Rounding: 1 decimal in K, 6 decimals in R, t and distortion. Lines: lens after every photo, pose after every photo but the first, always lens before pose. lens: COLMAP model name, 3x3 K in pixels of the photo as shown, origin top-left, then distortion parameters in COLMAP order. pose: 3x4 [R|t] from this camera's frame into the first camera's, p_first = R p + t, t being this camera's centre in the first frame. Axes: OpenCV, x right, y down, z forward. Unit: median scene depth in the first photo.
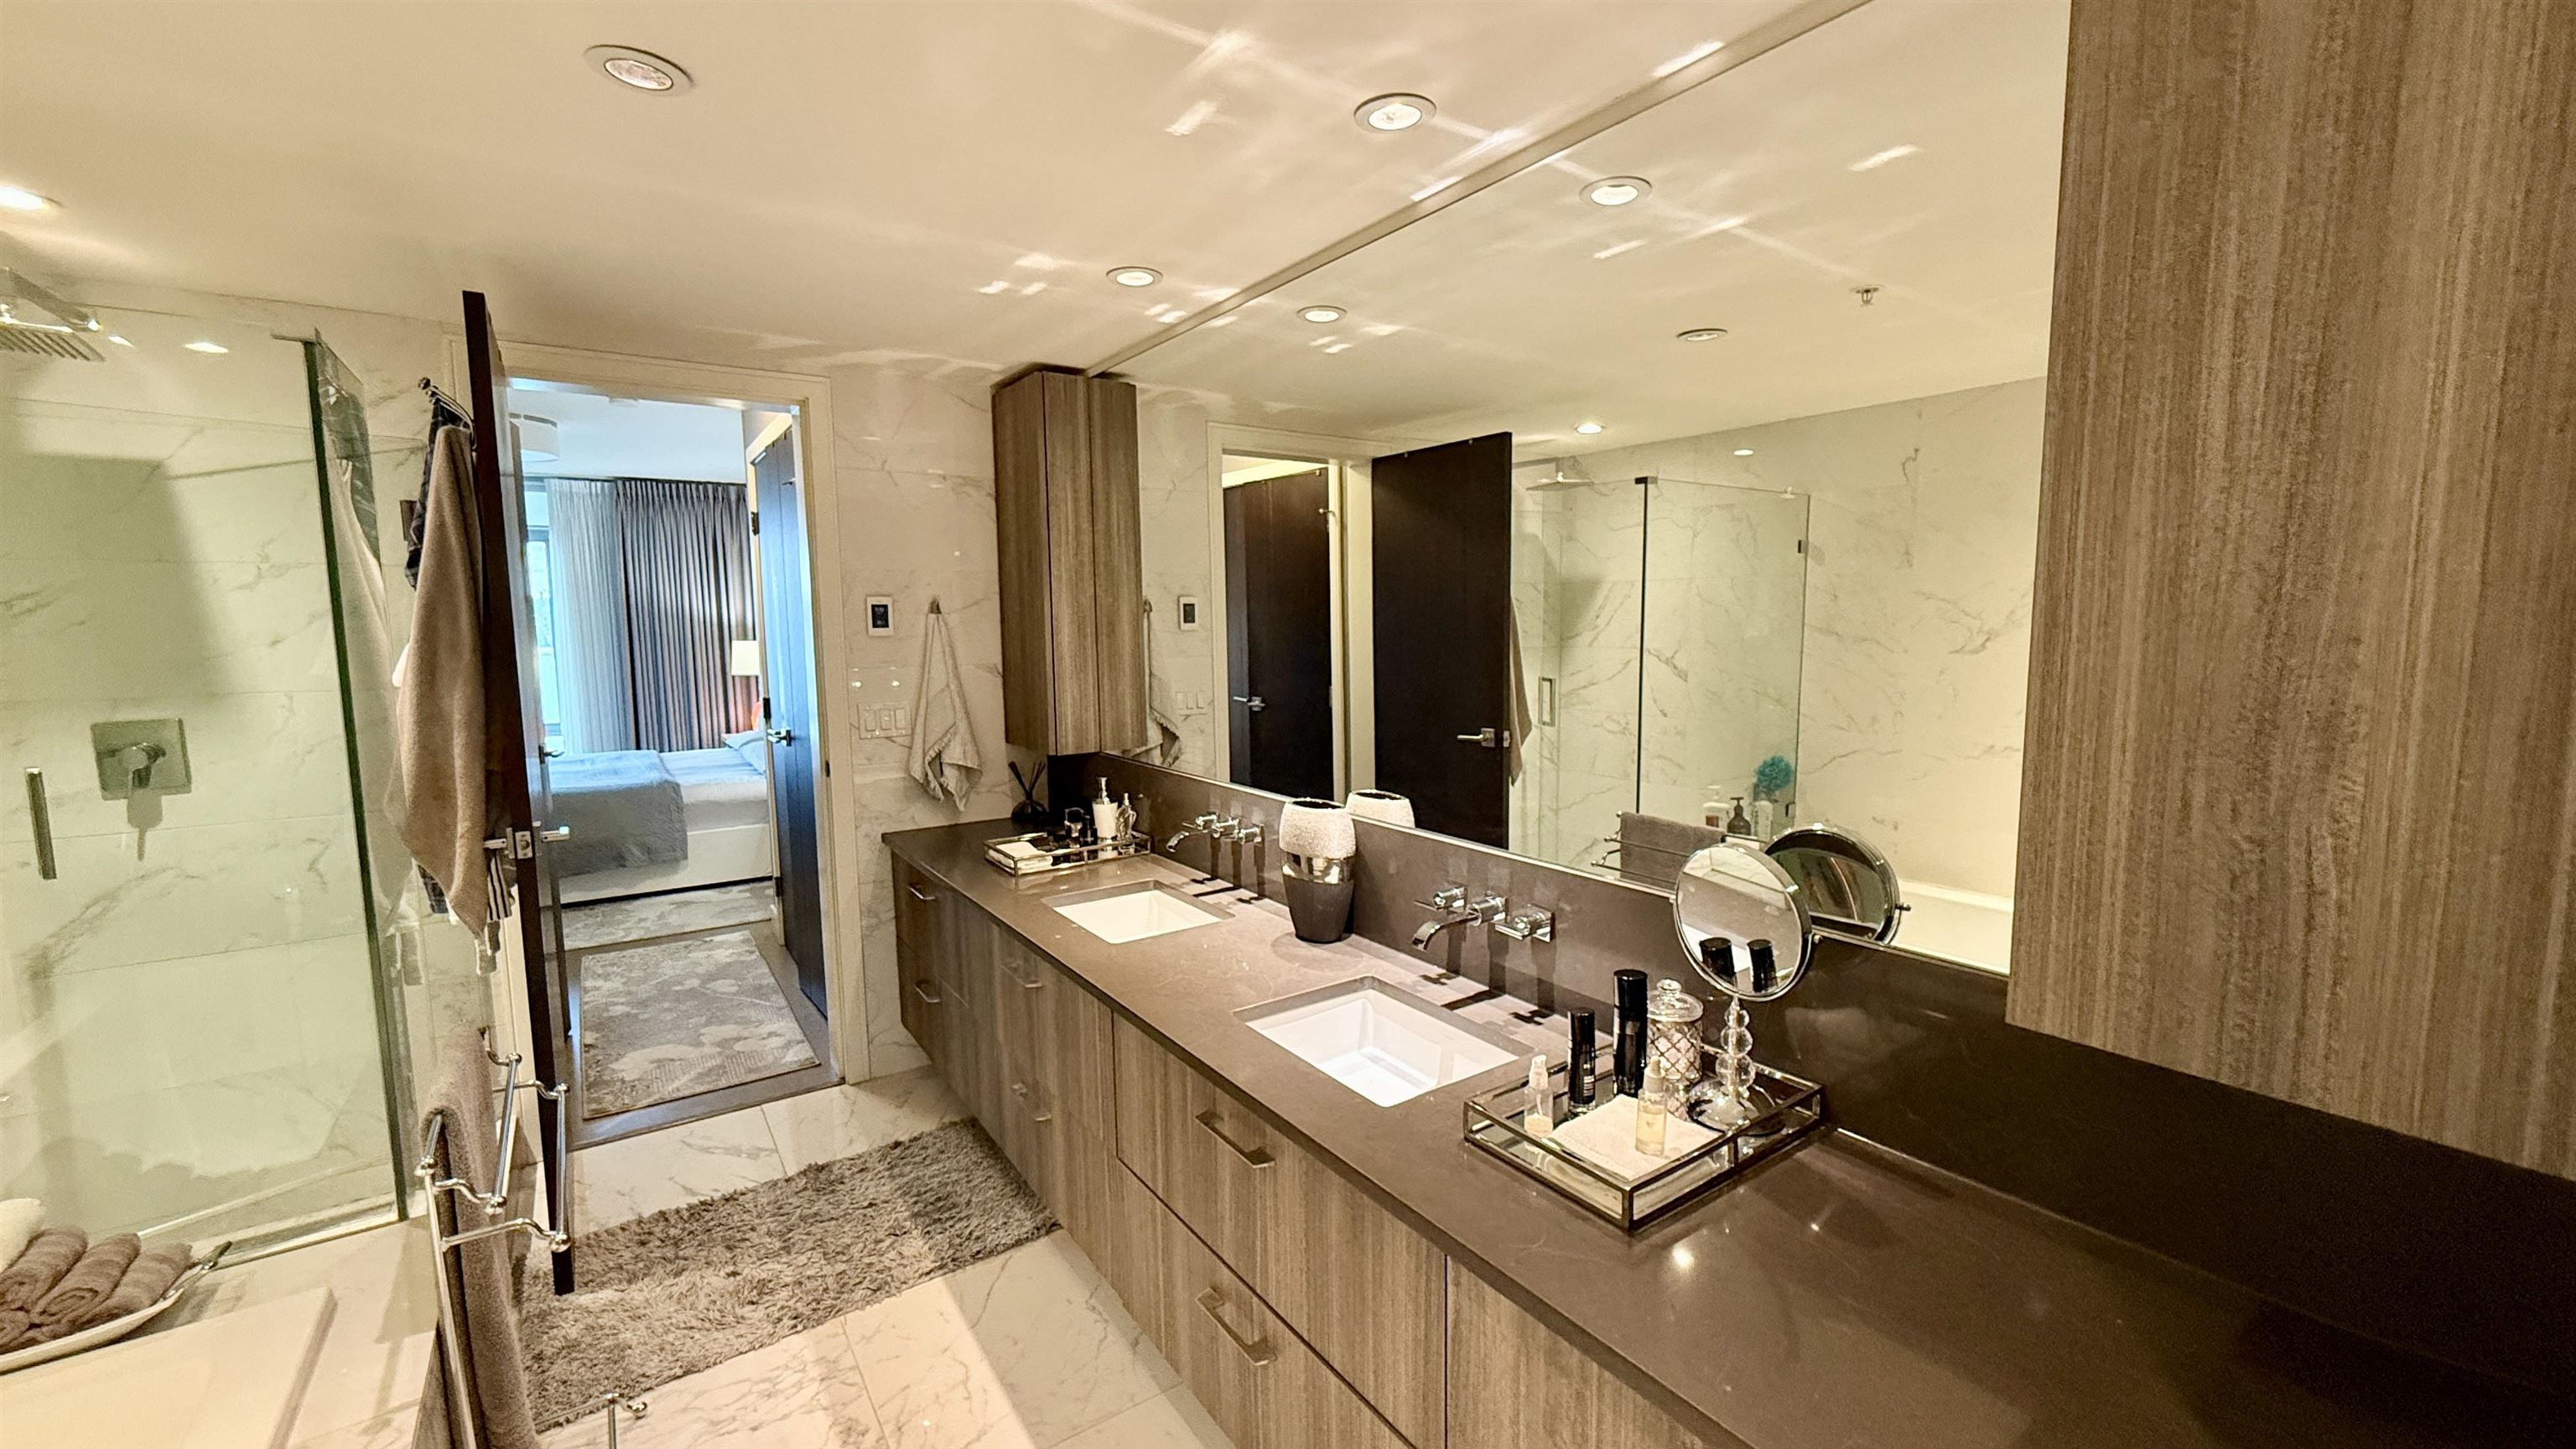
lens RADIAL K [[1026.4, 0, 1296.0], [0, 1026.4, 730.0], [0, 0, 1]] dist [0.000494, -0.000546]
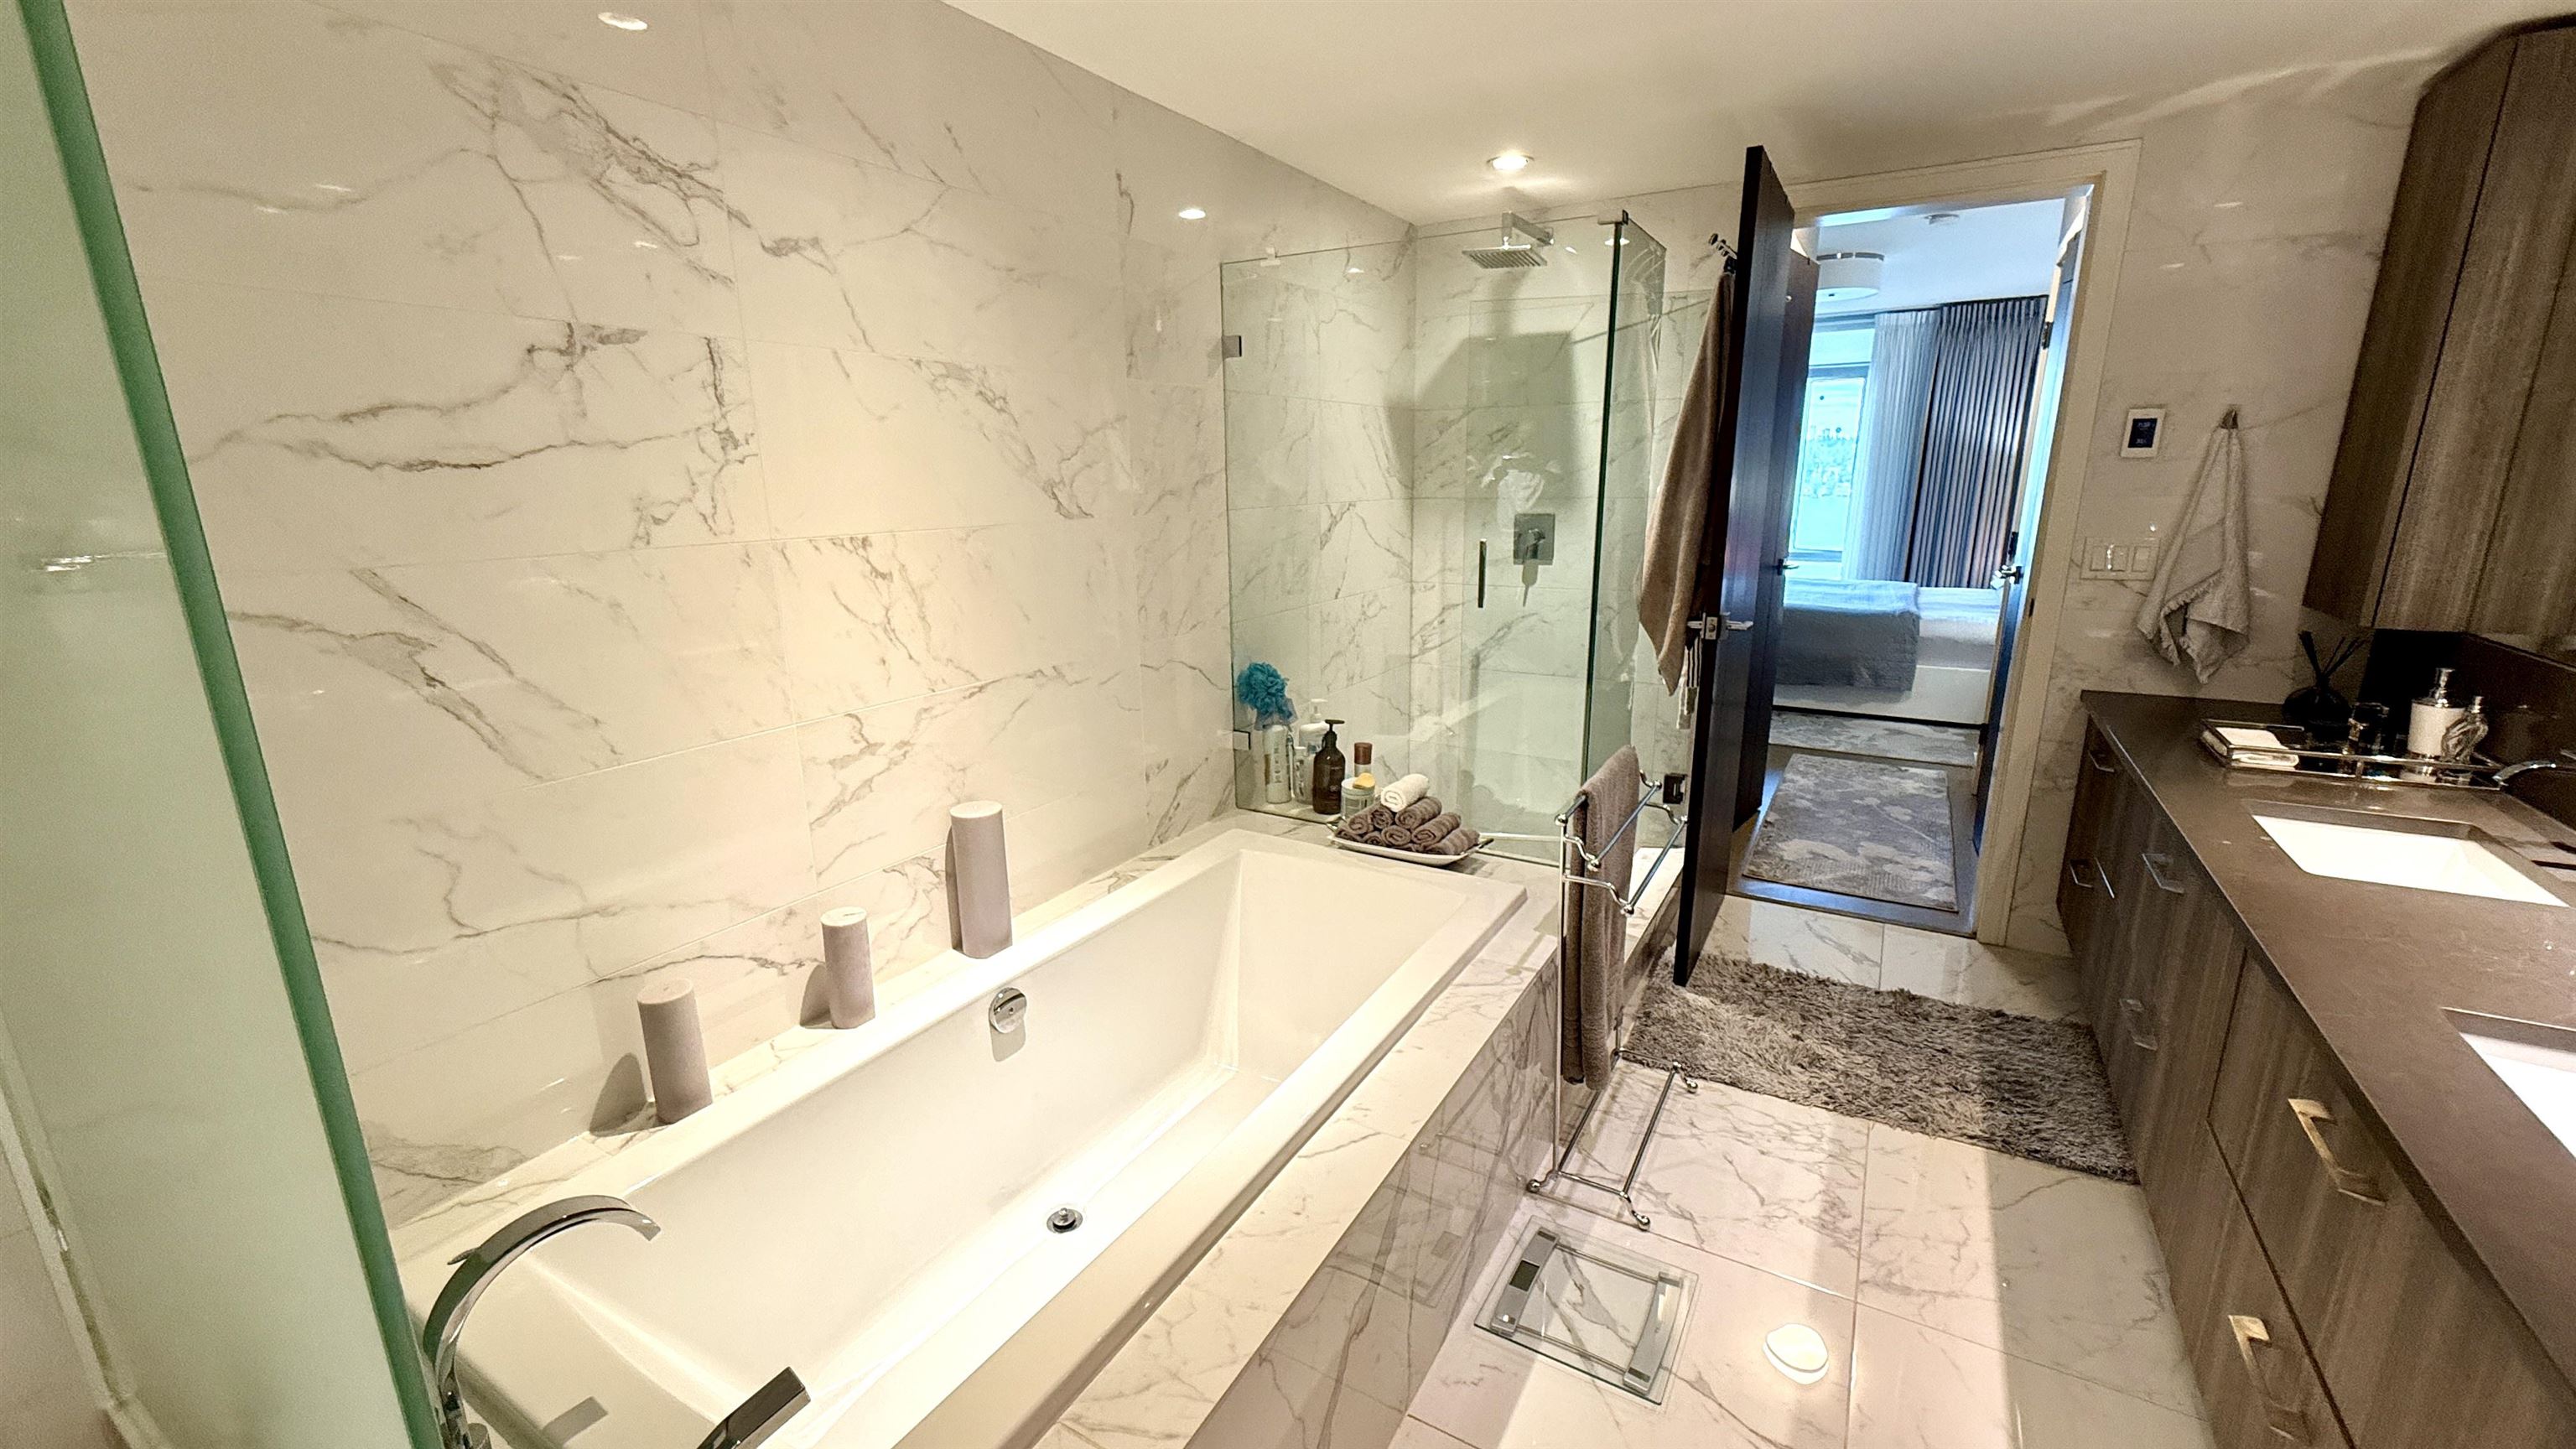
lens RADIAL K [[1026.4, 0, 1291.9], [0, 1026.4, 728.0], [0, 0, 1]] dist [0.000494, -0.000546]
pose [[0.417432, 0.225657, -0.880244, 0.105364], [-0.092173, 0.974195, 0.206032, 0.016376], [0.904021, -0.004869, 0.427460, 0.018778]]
